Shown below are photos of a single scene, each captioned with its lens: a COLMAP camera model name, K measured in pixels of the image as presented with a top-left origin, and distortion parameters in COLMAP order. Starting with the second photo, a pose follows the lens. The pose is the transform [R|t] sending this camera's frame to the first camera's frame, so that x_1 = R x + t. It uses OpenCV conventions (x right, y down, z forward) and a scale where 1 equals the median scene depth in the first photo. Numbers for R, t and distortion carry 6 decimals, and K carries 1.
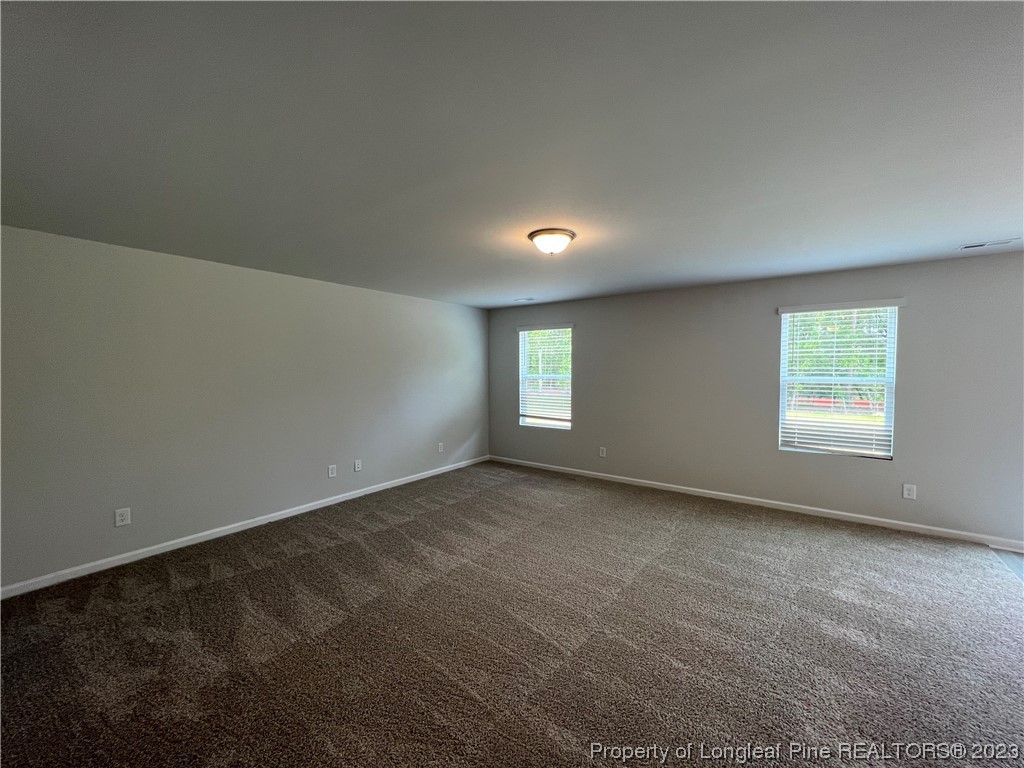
lens RADIAL K [[411.2, 0, 512.0], [0, 411.2, 384.0], [0, 0, 1]] dist [0.002411, 0.000290]
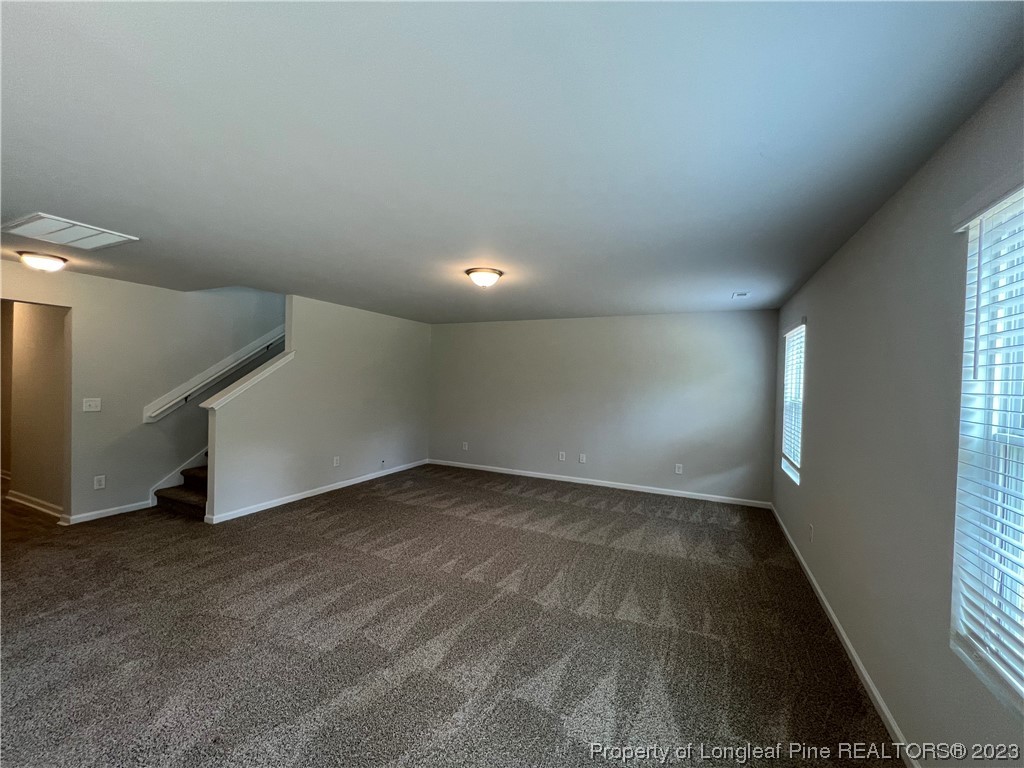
lens RADIAL K [[411.2, 0, 512.0], [0, 411.2, 384.0], [0, 0, 1]] dist [0.002411, 0.000290]
pose [[0.185313, 0.011878, -0.982608, 0.943827], [-0.065575, 0.997848, -0.000305, -0.016647], [0.980489, 0.064491, 0.185693, 0.629329]]
